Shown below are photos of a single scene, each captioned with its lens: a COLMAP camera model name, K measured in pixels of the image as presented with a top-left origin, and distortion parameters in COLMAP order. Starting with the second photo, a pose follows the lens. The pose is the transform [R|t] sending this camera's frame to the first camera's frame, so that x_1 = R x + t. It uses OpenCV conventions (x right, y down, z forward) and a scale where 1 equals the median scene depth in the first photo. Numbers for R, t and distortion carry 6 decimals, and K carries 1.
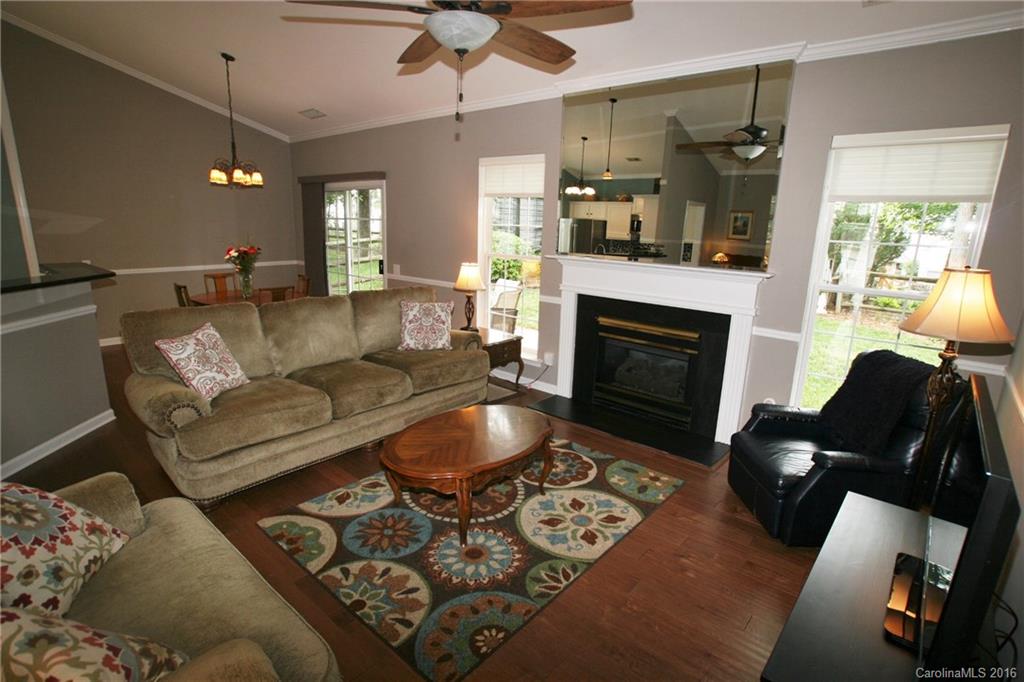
lens RADIAL K [[517.1, 0, 511.2], [0, 517.1, 347.3], [0, 0, 1]] dist [-0.086231, 0.049119]
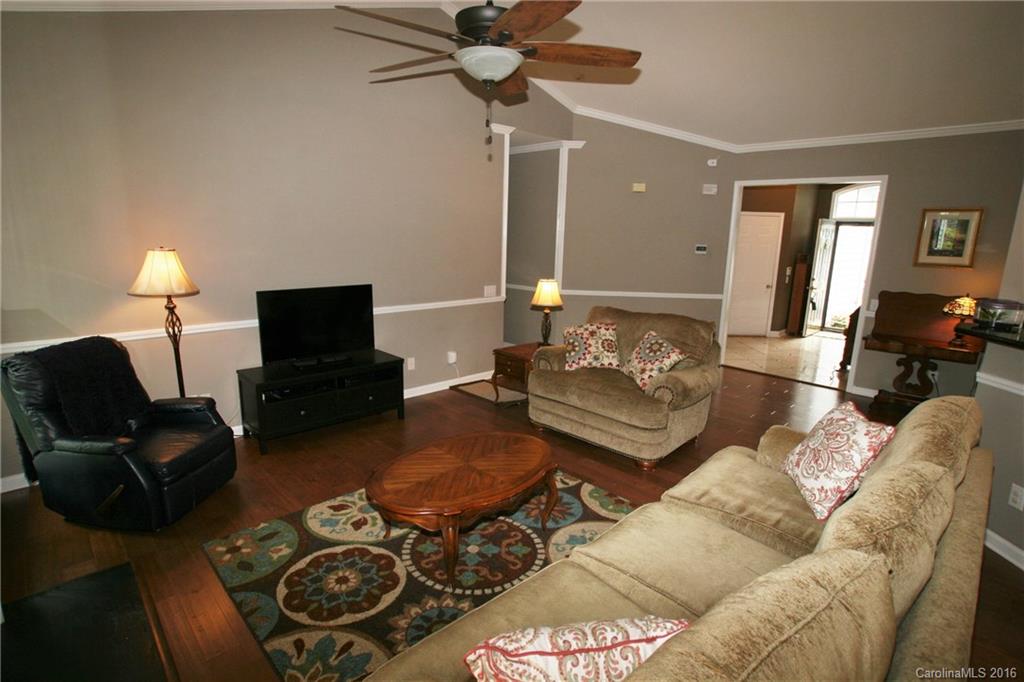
lens RADIAL K [[517.1, 0, 511.2], [0, 517.1, 347.3], [0, 0, 1]] dist [-0.086231, 0.049119]
pose [[-0.994790, -0.069717, 0.074377, -0.204506], [-0.029153, 0.893678, 0.447761, -0.428187], [-0.097685, 0.443260, -0.891054, 1.685261]]
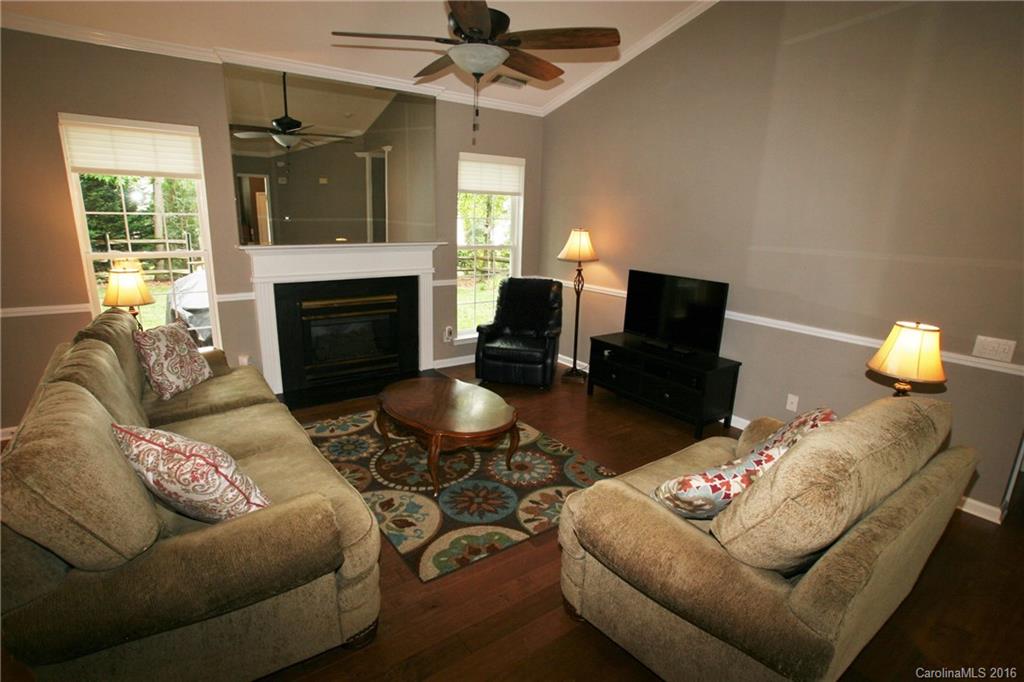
lens RADIAL K [[517.1, 0, 511.2], [0, 517.1, 347.3], [0, 0, 1]] dist [-0.086231, 0.049119]
pose [[0.225348, -0.266586, 0.937097, -1.053690], [0.212478, 0.952132, 0.219767, -0.161222], [-0.950827, 0.149589, 0.271205, 0.522120]]
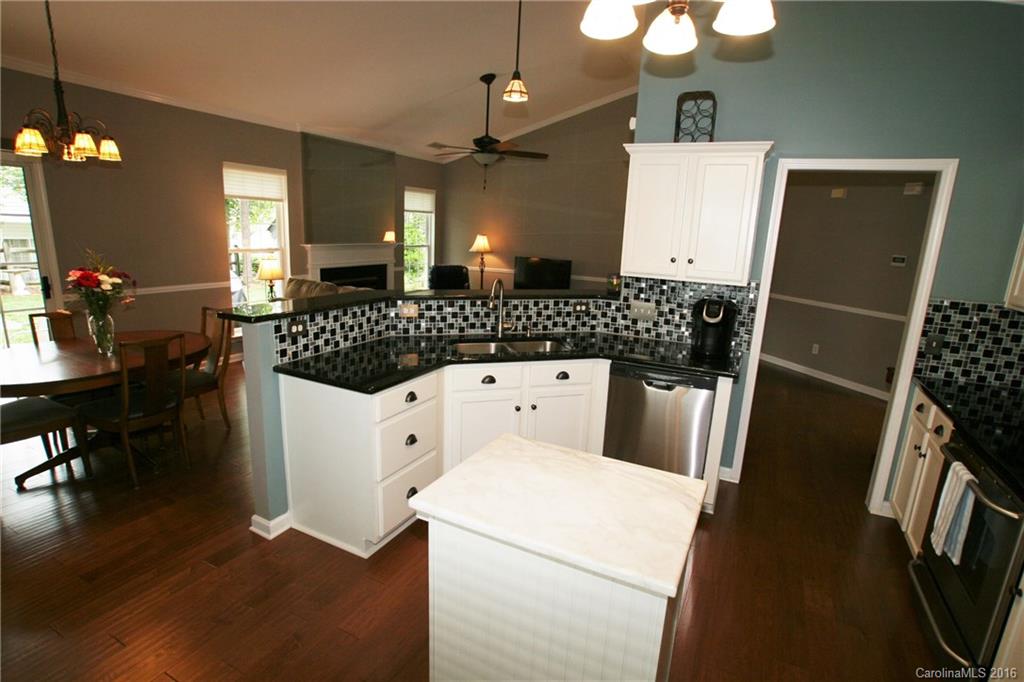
lens RADIAL K [[517.1, 0, 511.2], [0, 517.1, 347.3], [0, 0, 1]] dist [-0.086231, 0.049119]
pose [[-0.239862, -0.256060, 0.936429, -2.203672], [0.185967, 0.934606, 0.303197, -0.360506], [-0.952829, 0.246870, -0.176558, 1.200770]]
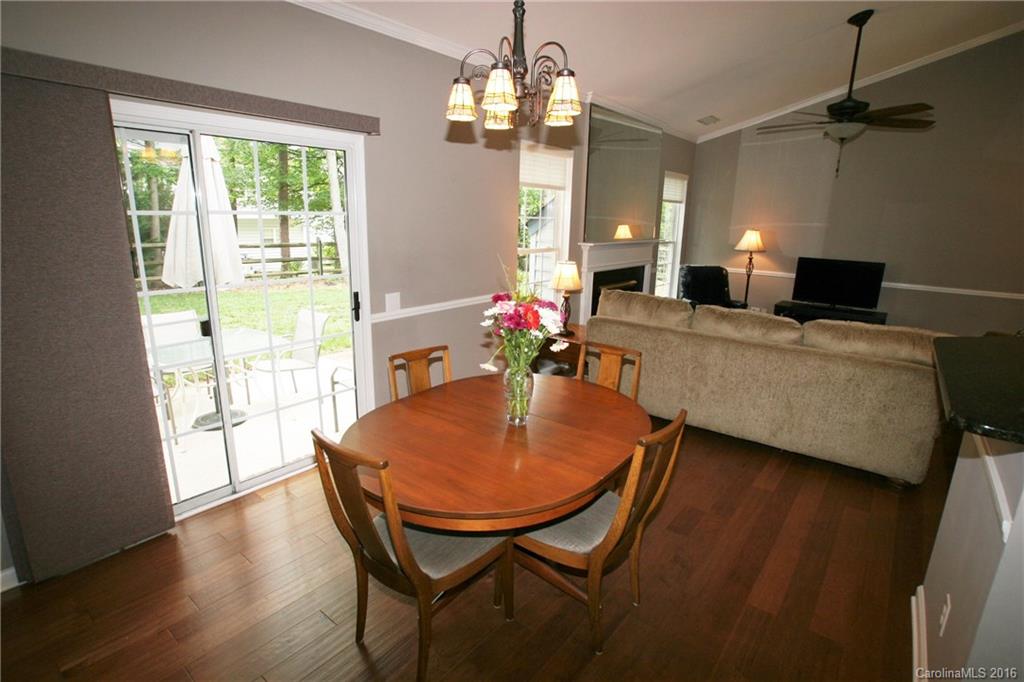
lens RADIAL K [[517.1, 0, 511.2], [0, 517.1, 347.3], [0, 0, 1]] dist [-0.086231, 0.049119]
pose [[-0.042580, -0.279165, 0.959299, -1.646321], [0.217171, 0.934625, 0.281624, -0.494660], [-0.975204, 0.220323, 0.020830, 1.831994]]
